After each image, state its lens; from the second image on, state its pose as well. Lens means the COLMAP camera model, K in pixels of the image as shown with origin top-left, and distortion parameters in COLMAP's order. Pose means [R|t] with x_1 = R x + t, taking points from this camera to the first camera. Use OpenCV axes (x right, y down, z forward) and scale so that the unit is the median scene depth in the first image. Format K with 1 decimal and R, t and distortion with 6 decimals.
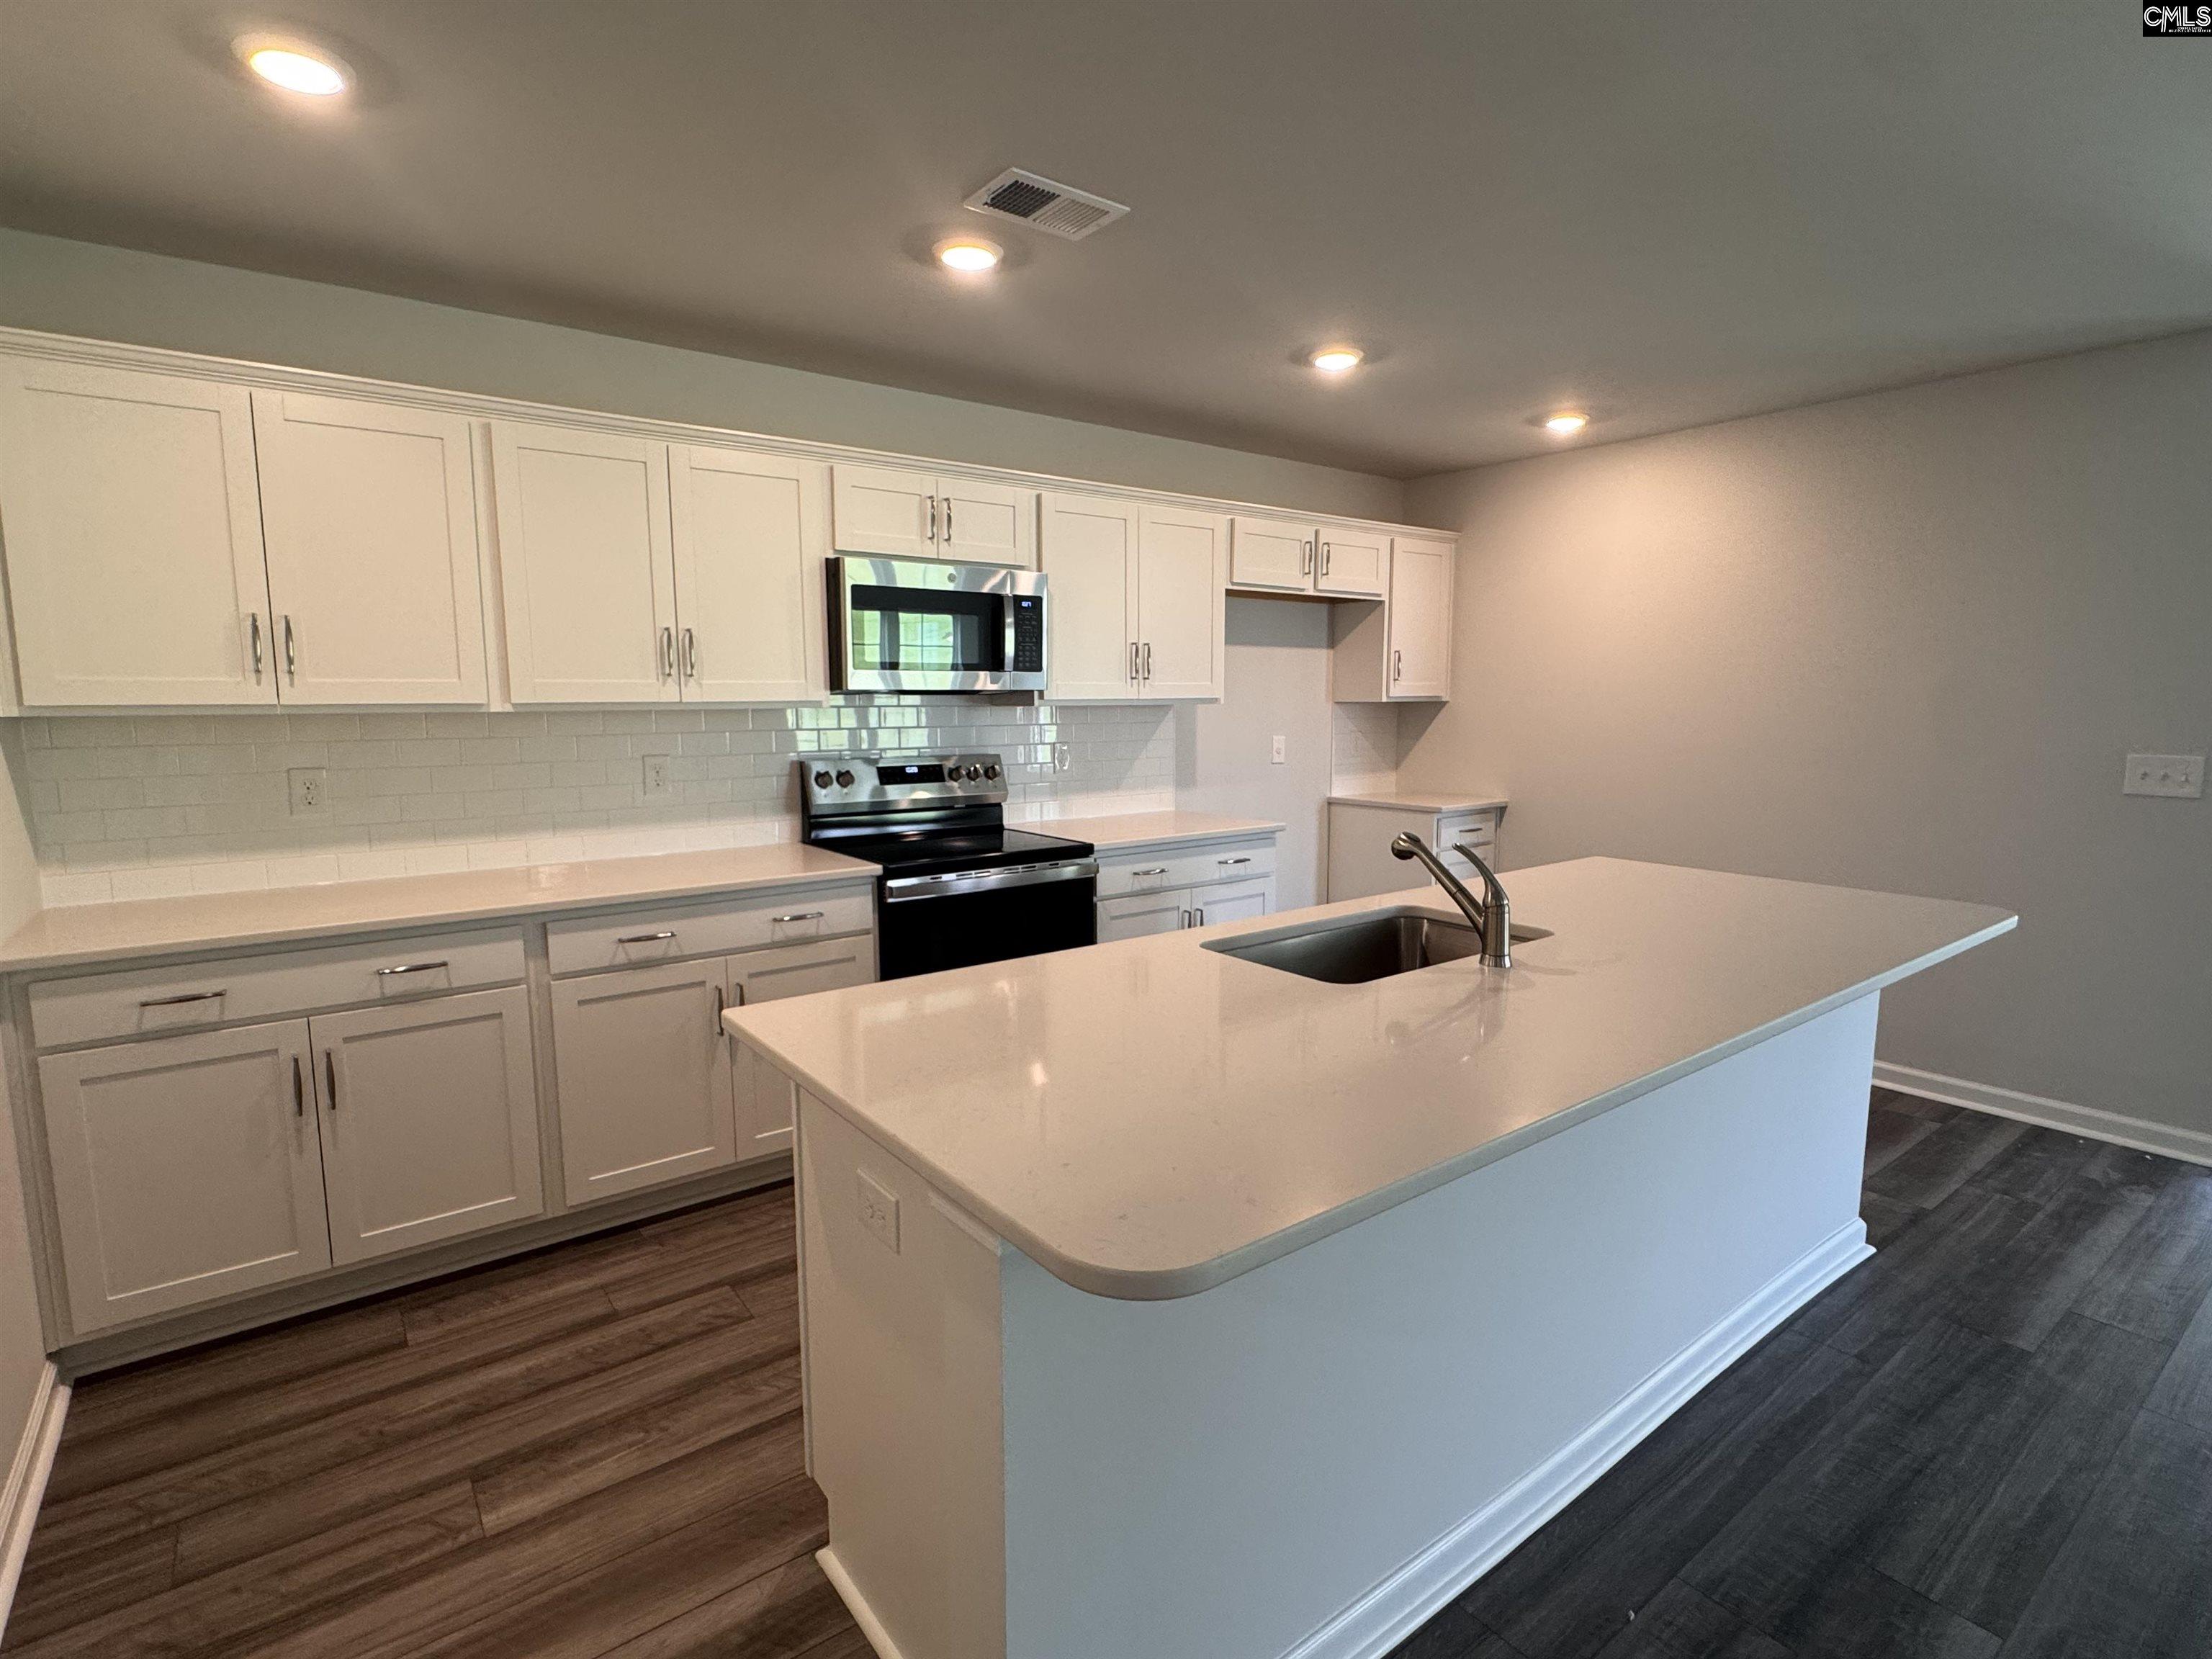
lens RADIAL K [[1090.2, 0, 1092.9], [0, 1090.2, 833.9], [0, 0, 1]] dist [0.001214, -0.000747]
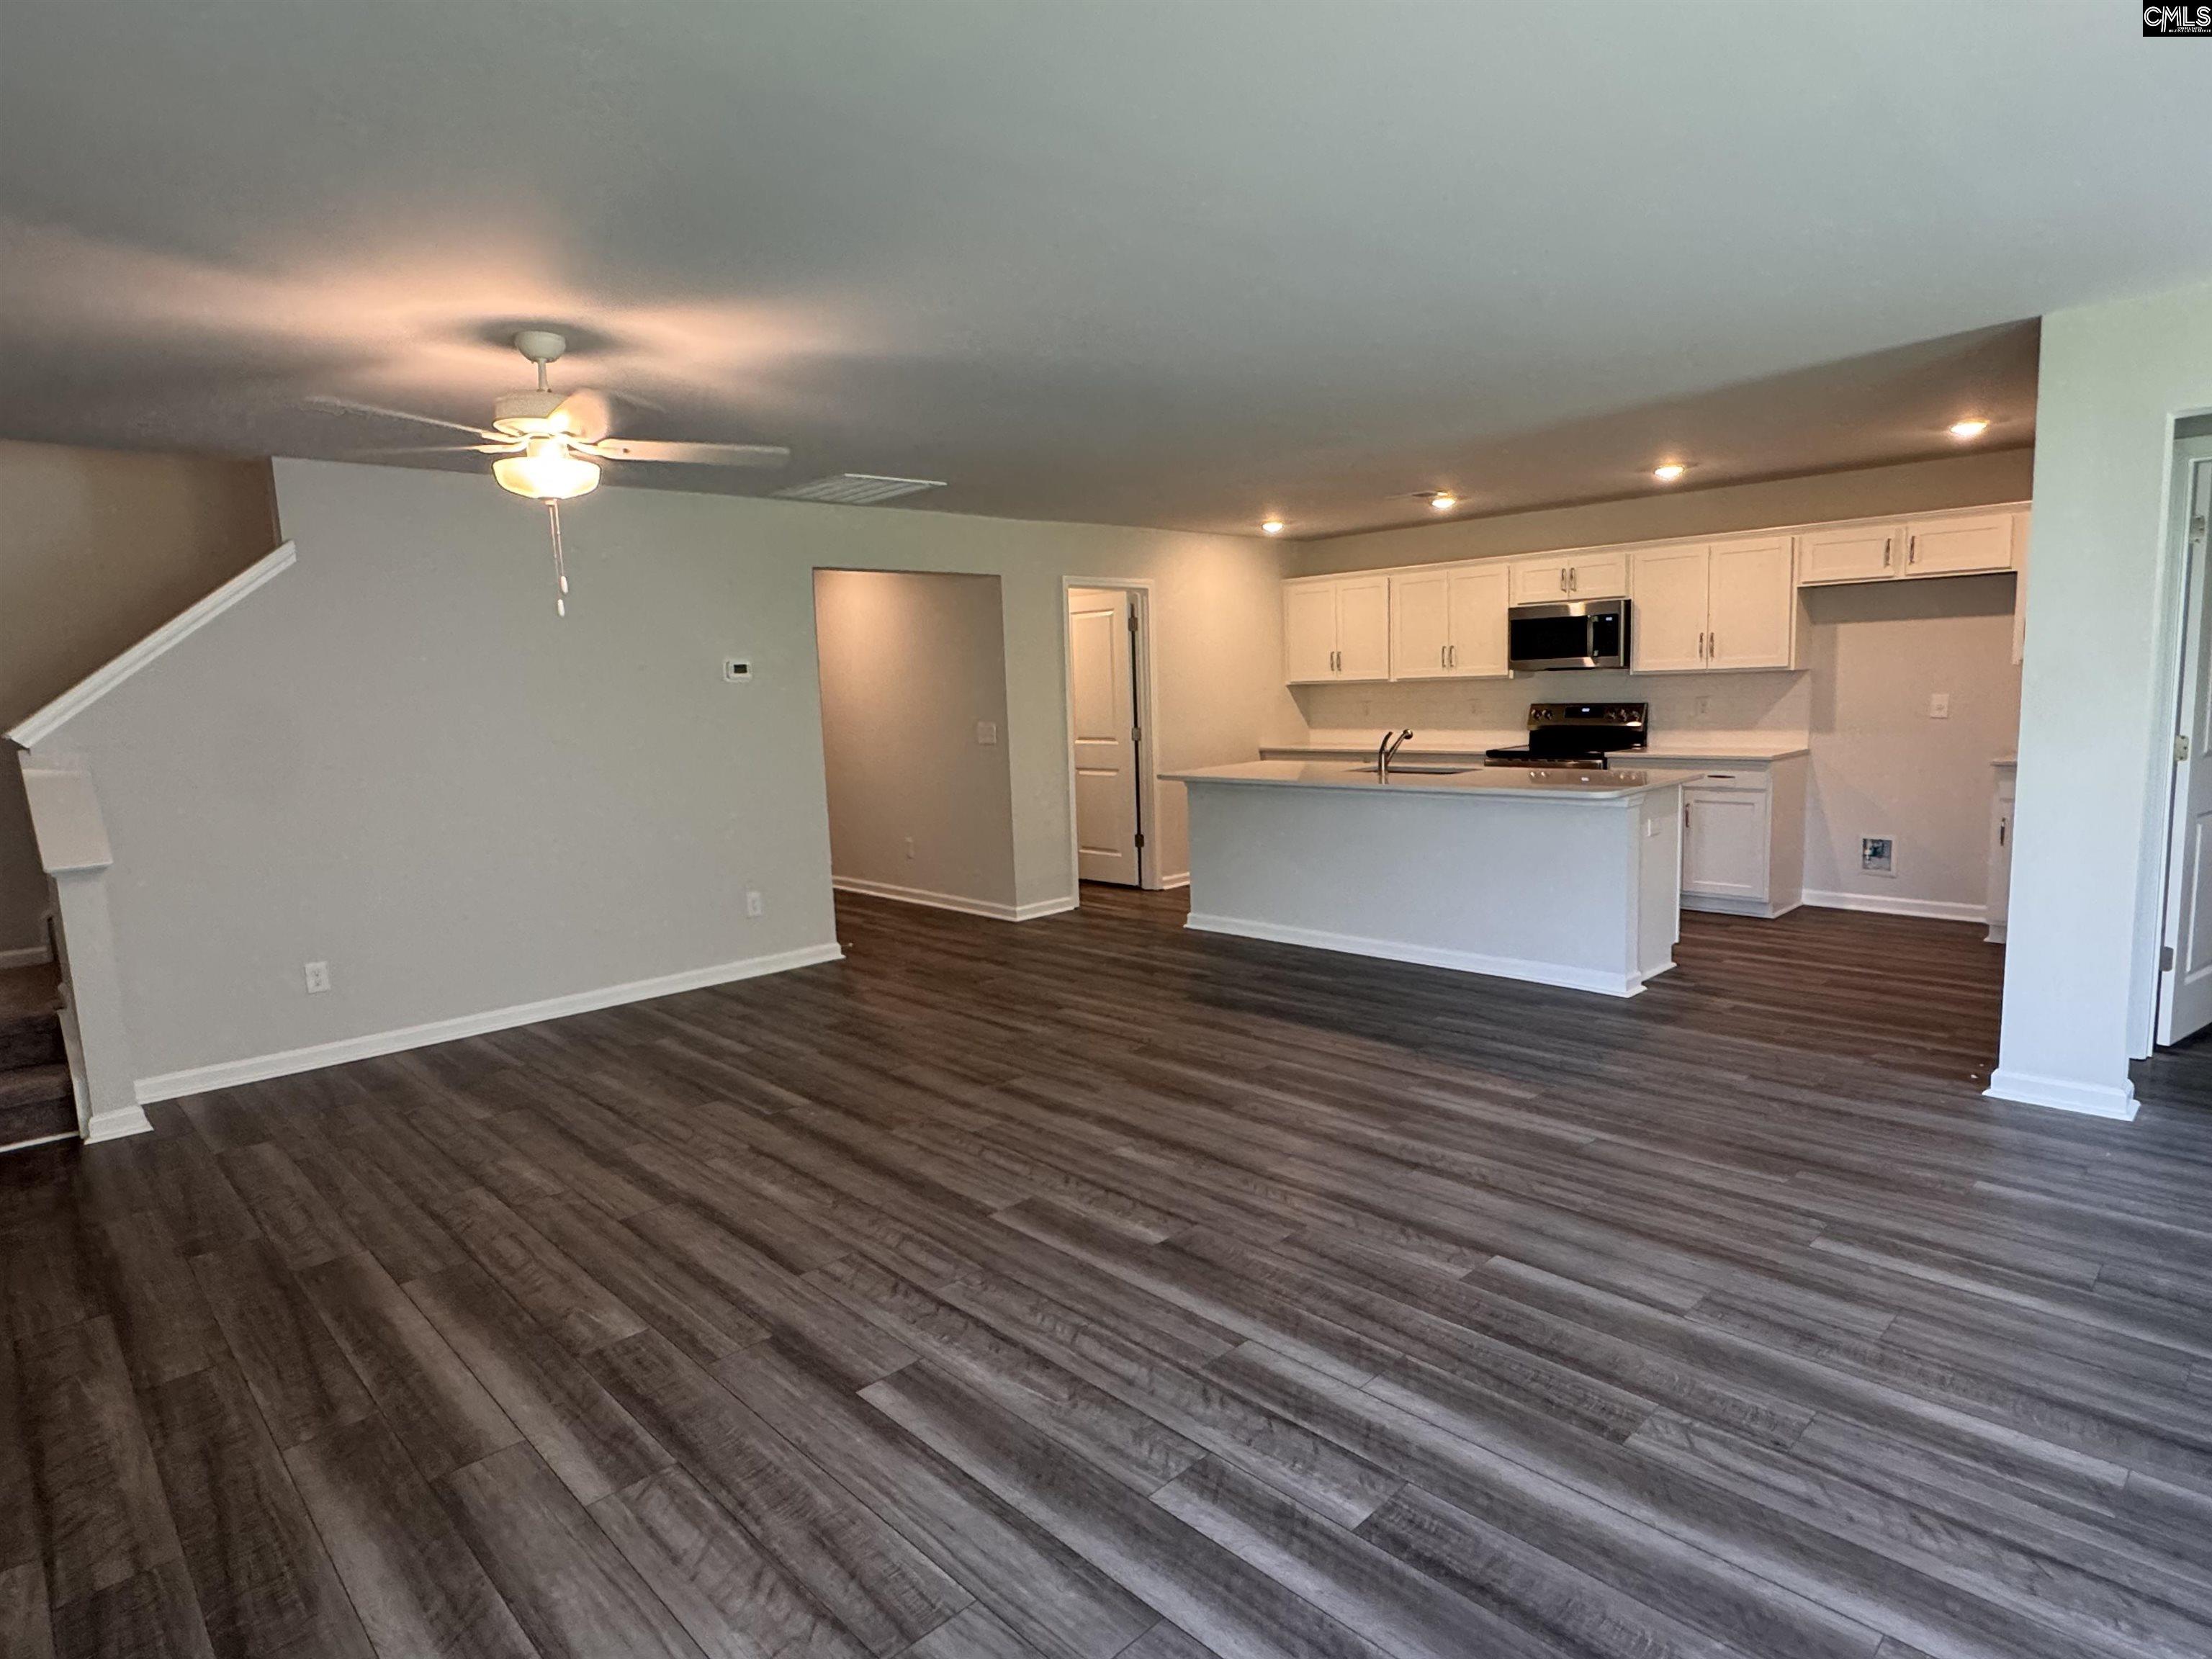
lens RADIAL K [[1224.3, 0, 1096.4], [0, 1224.3, 821.1], [0, 0, 1]] dist [-0.002985, 0.000081]
pose [[0.119295, 0.113448, -0.986356, 1.834716], [-0.088393, 0.990719, 0.103259, -0.013779], [0.988916, 0.074869, 0.128216, -0.070393]]
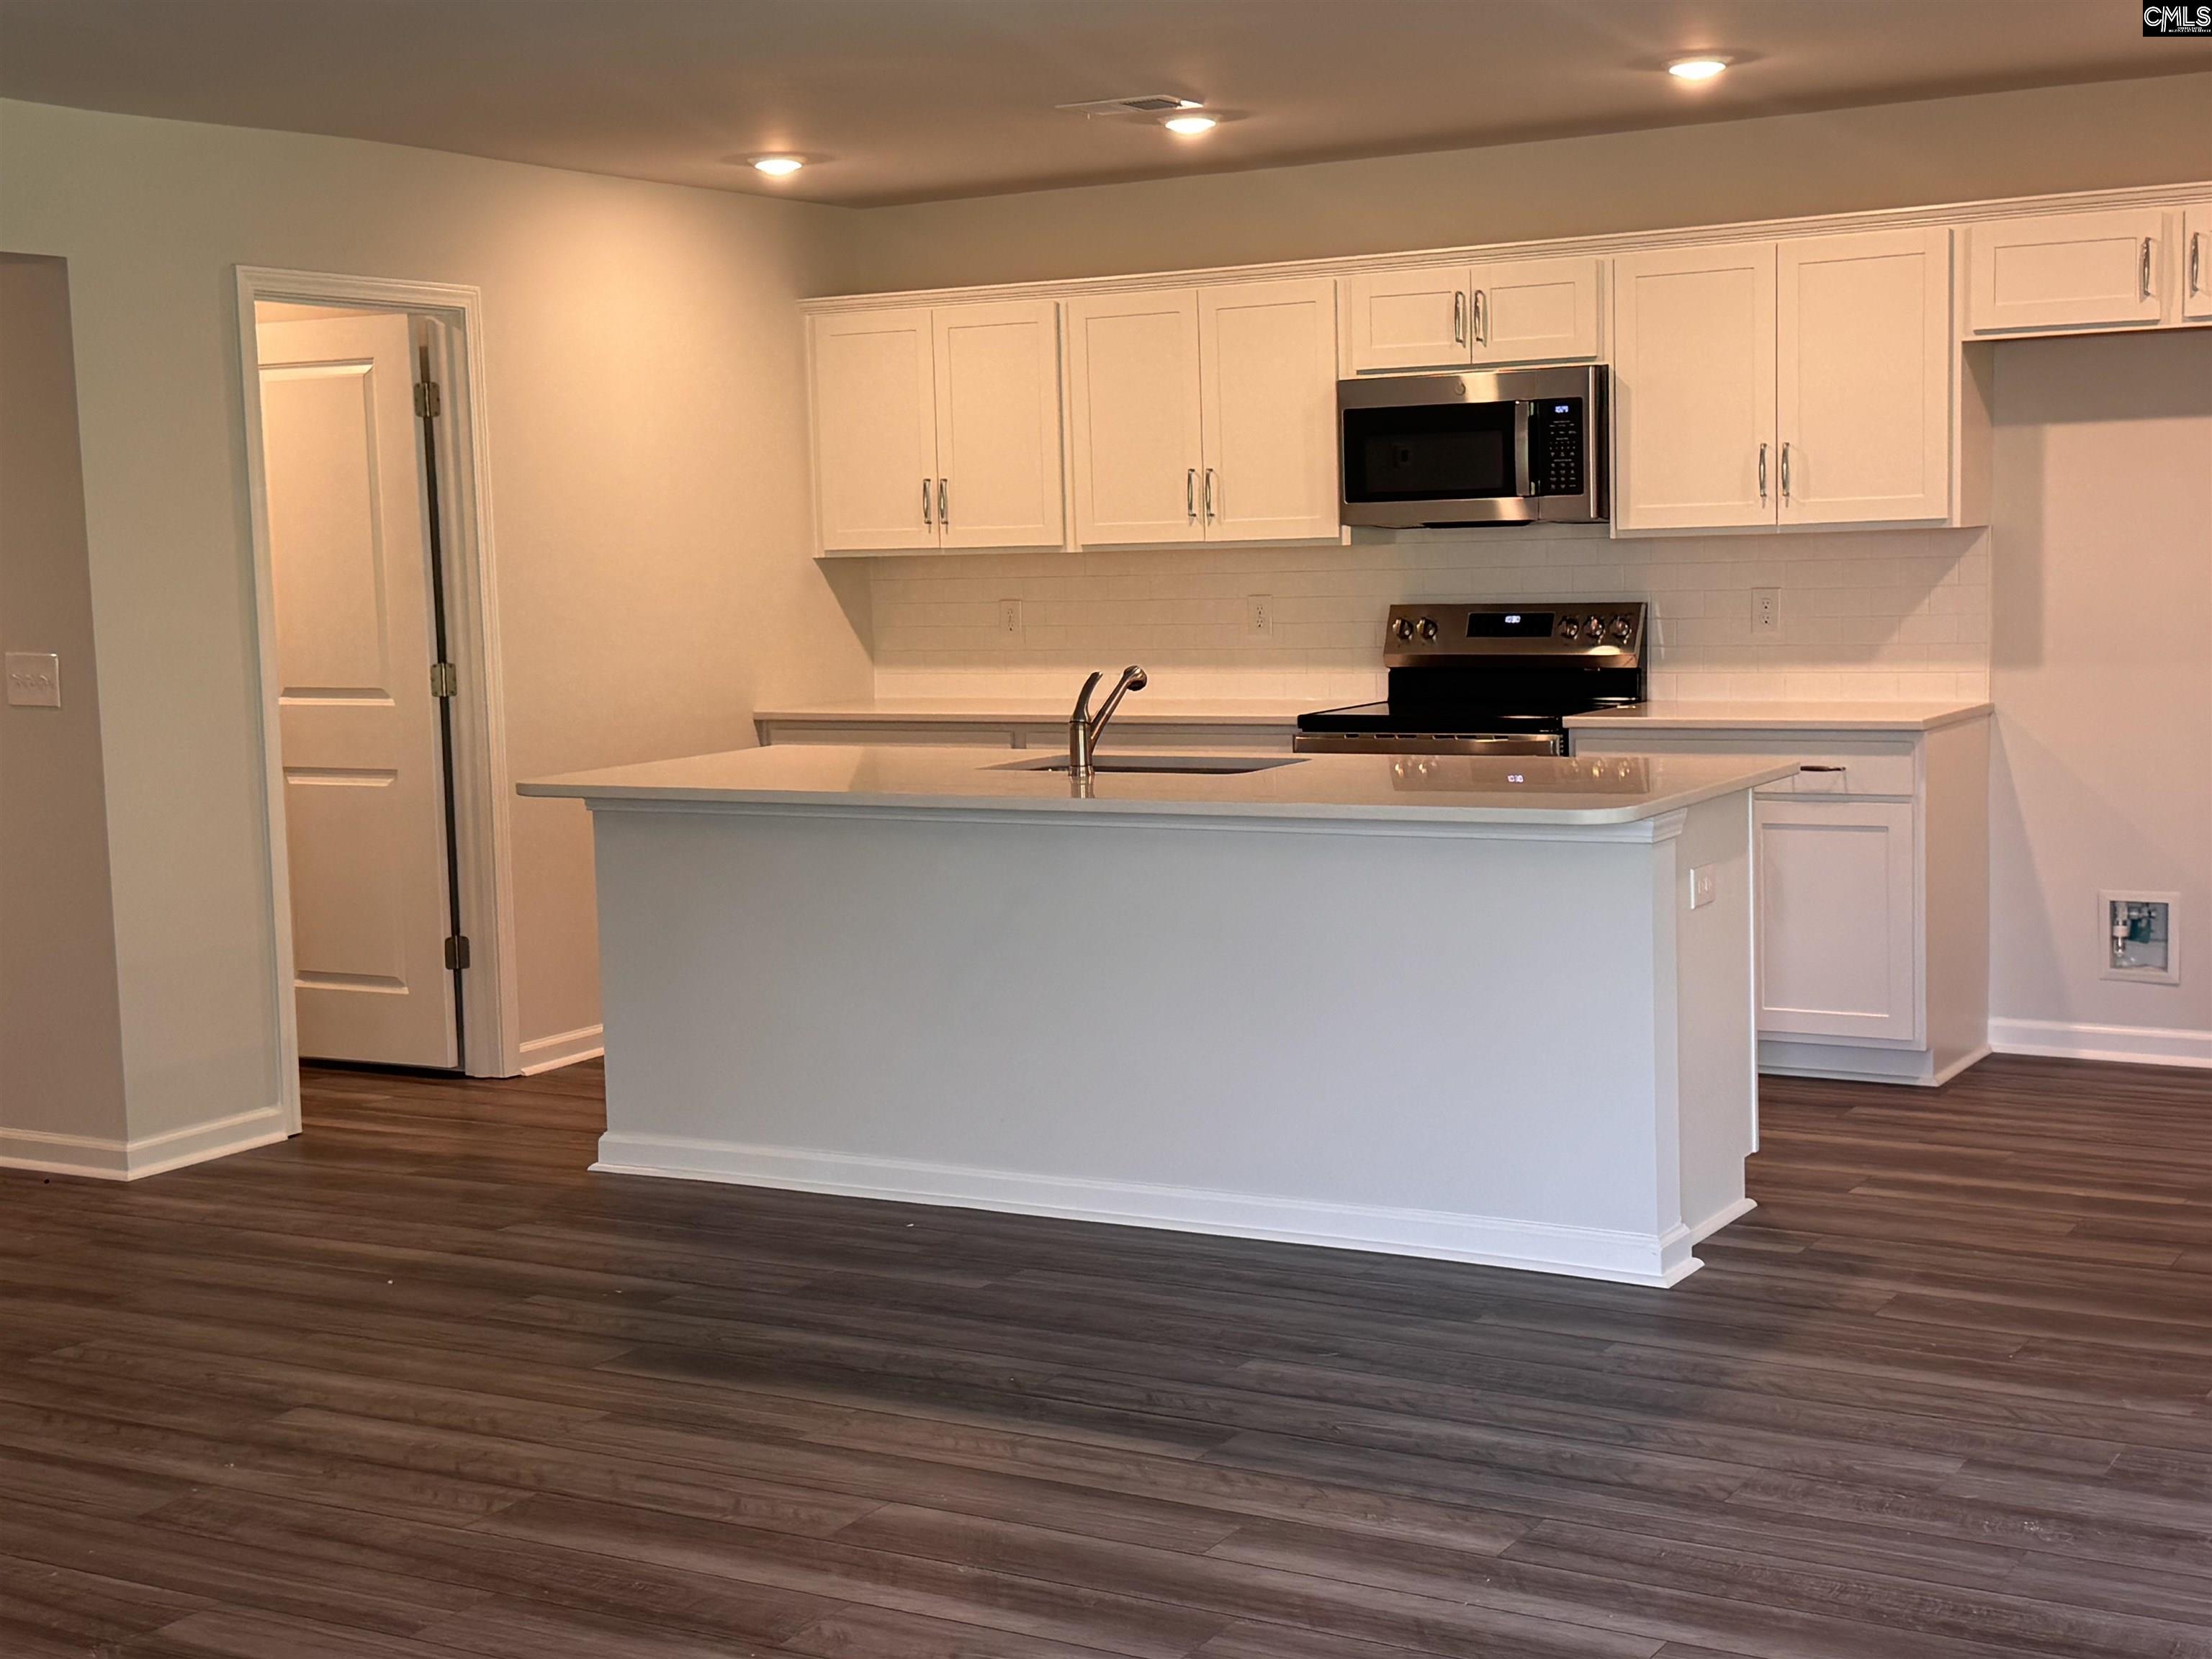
lens RADIAL K [[2973.9, 0, 1116.0], [0, 2973.9, 788.8], [0, 0, 1]] dist [0.131808, 0.000000]
pose [[0.384182, 0.075551, -0.920161, 1.776881], [-0.087995, 0.995106, 0.044965, -0.008124], [0.919055, 0.063694, 0.388949, -0.108917]]
